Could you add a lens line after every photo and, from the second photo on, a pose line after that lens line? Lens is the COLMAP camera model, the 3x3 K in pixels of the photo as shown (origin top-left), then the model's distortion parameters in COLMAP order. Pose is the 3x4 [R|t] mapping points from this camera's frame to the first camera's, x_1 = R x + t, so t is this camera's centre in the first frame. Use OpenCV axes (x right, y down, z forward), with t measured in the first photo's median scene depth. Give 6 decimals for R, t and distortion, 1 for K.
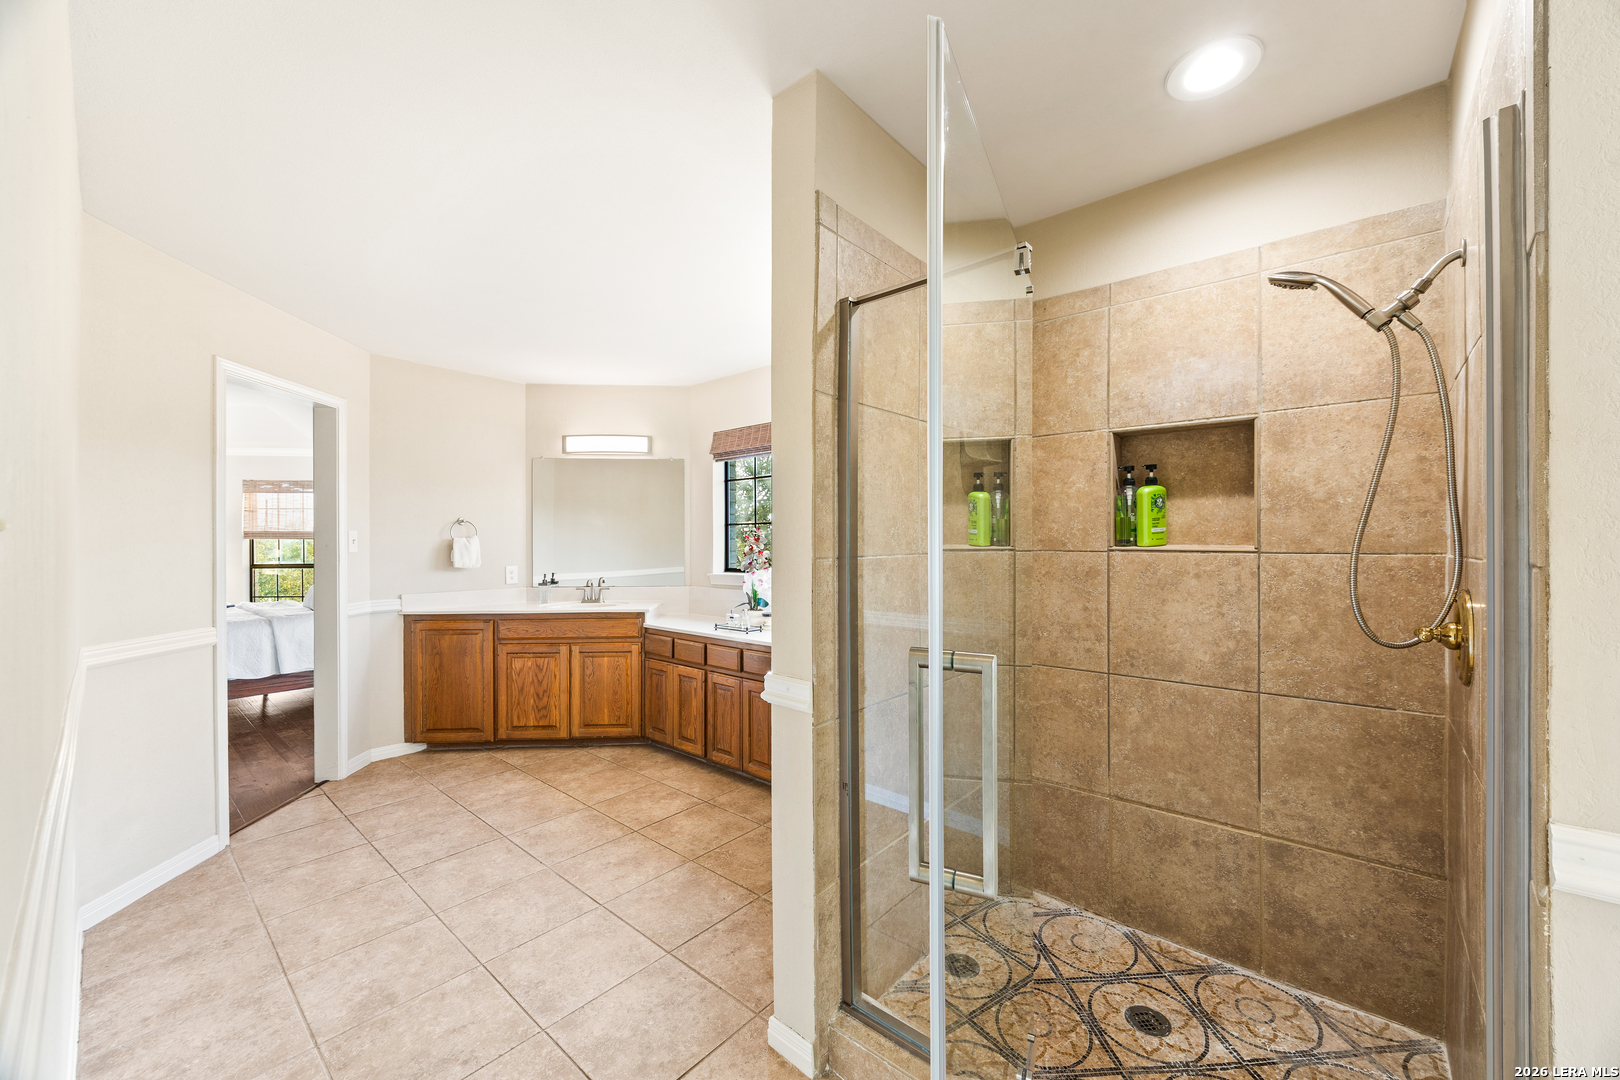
lens RADIAL K [[624.4, 0, 808.0], [0, 624.4, 543.4], [0, 0, 1]] dist [0.002536, 0.000205]
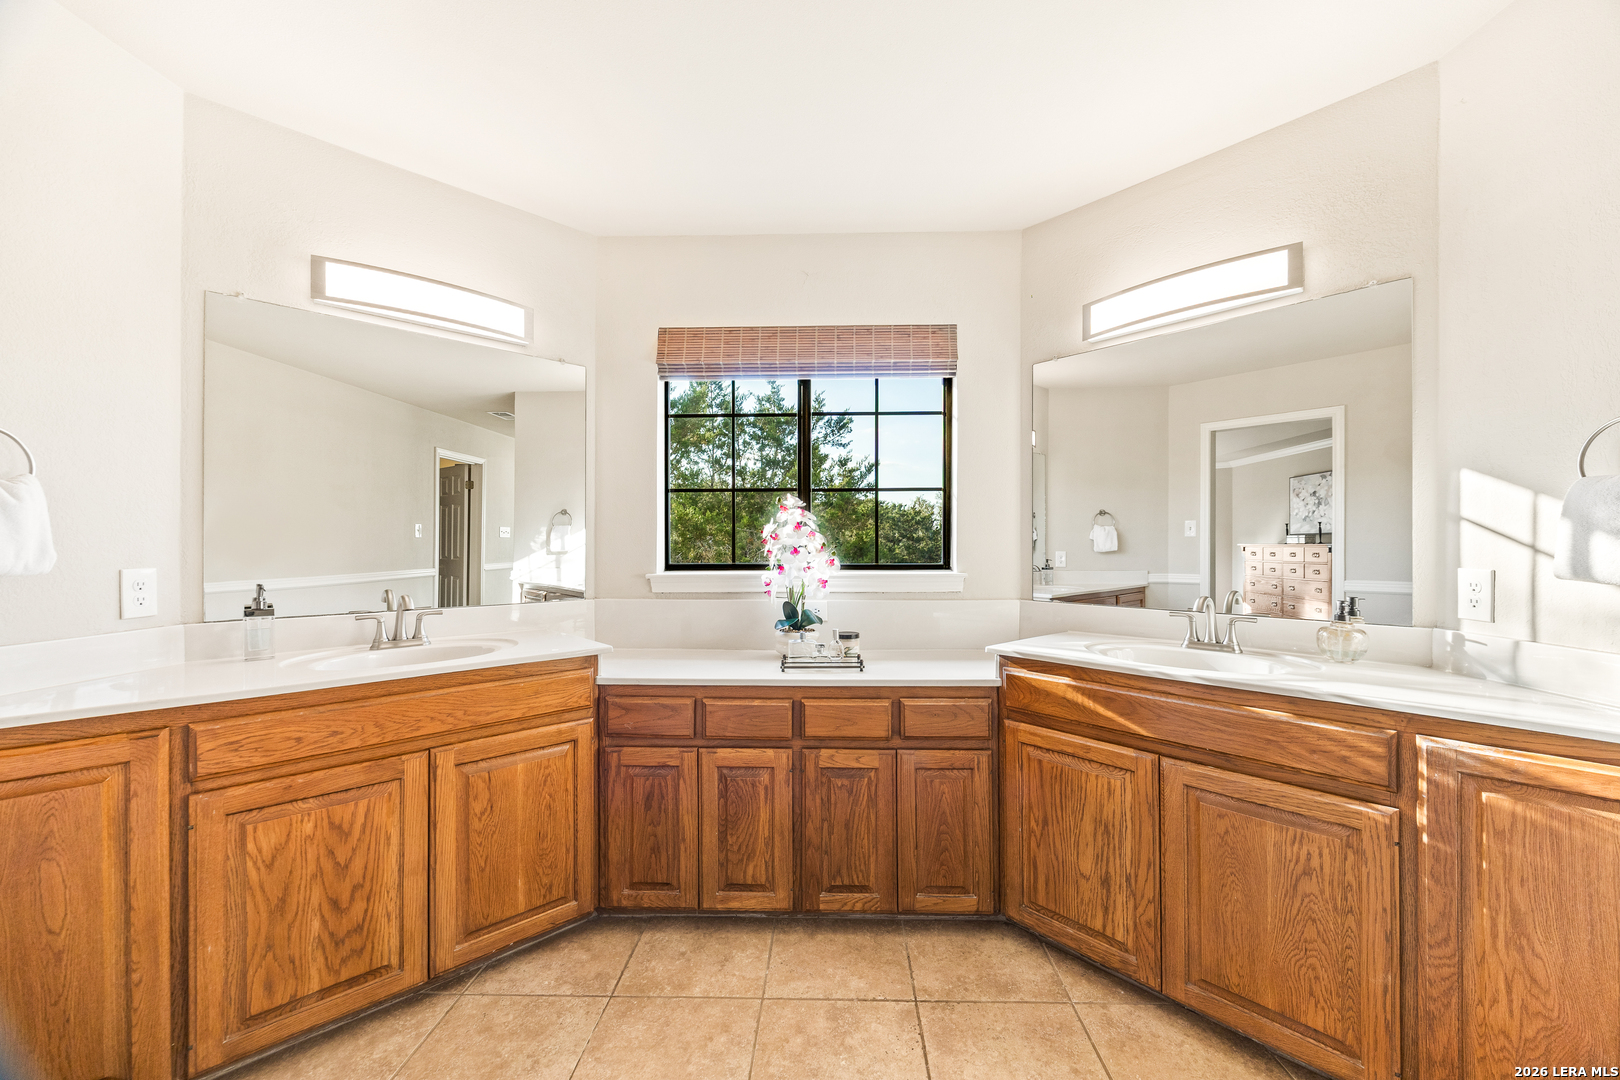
lens RADIAL K [[624.4, 0, 810.7], [0, 624.4, 542.0], [0, 0, 1]] dist [0.002536, 0.000205]
pose [[0.767441, 0.005754, 0.641093, -0.455793], [-0.000652, 0.999966, -0.008194, 0.026454], [-0.641119, 0.005870, 0.767419, 0.521816]]
